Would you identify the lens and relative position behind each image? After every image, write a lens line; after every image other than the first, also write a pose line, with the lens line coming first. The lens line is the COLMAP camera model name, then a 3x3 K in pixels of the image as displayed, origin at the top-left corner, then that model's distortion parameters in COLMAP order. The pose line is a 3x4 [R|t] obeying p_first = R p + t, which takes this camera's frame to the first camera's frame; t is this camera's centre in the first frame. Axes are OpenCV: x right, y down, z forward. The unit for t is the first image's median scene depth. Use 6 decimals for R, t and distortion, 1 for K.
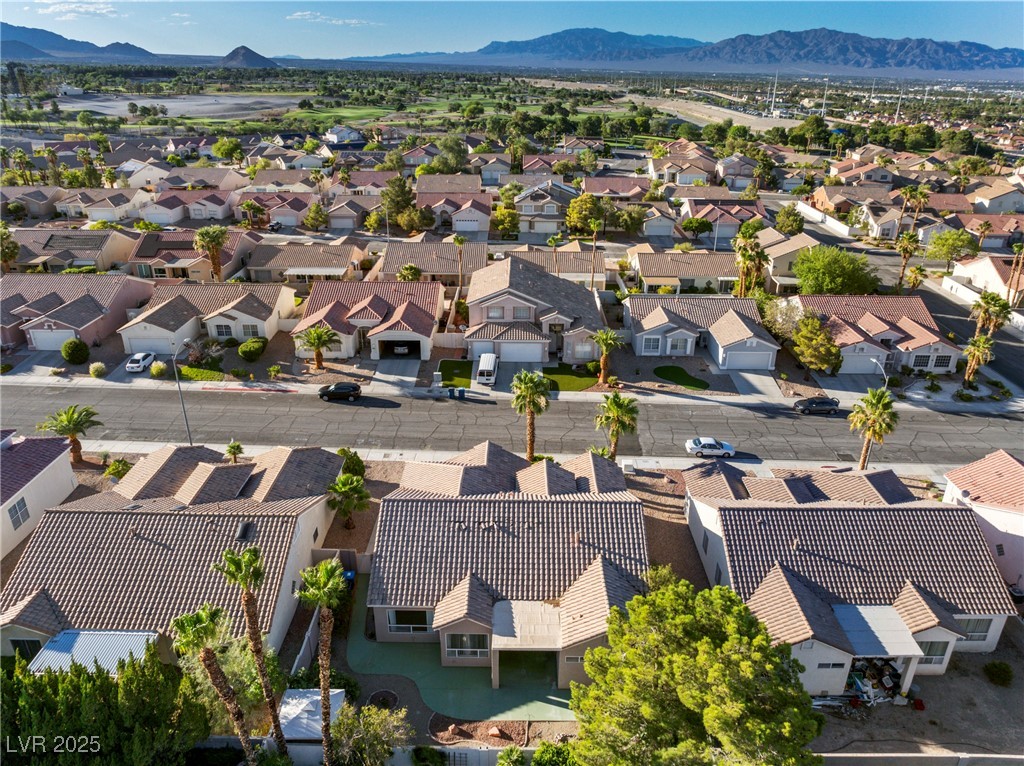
lens RADIAL K [[737.3, 0, 512.0], [0, 737.3, 383.0], [0, 0, 1]] dist [-0.007922, 0.002517]
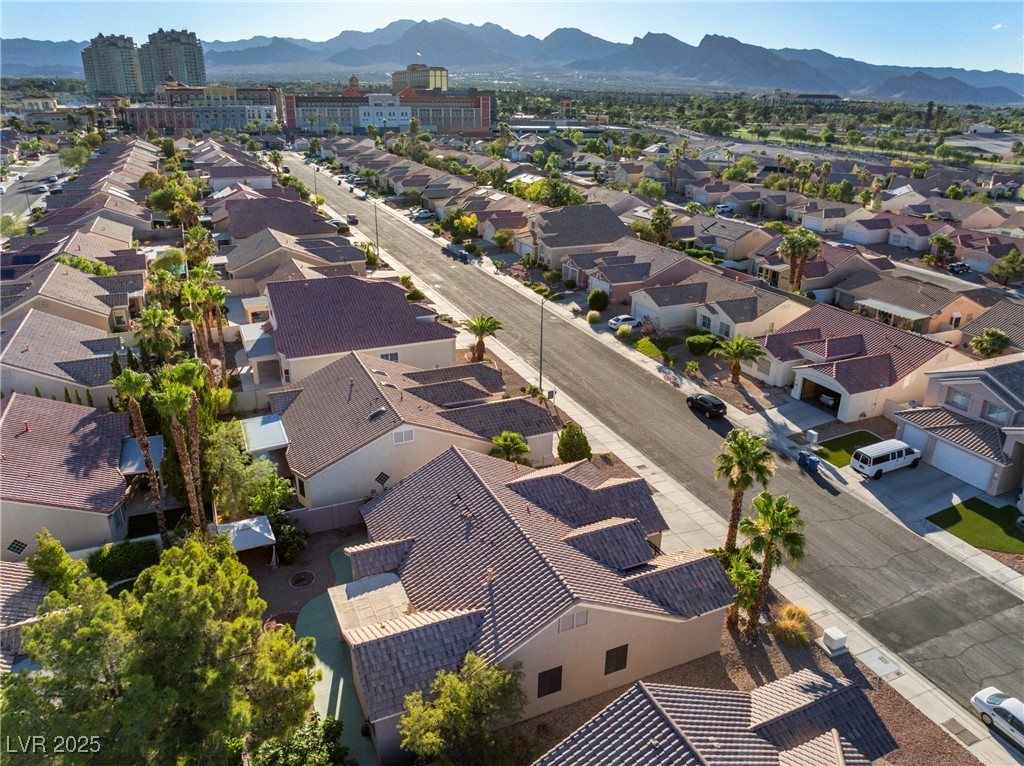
lens RADIAL K [[737.3, 0, 512.0], [0, 737.3, 383.0], [0, 0, 1]] dist [-0.007922, 0.002517]
pose [[0.427121, 0.335800, -0.839527, 0.380203], [-0.383654, 0.908062, 0.168024, -0.065577], [0.818766, 0.250321, 0.516684, 0.308493]]
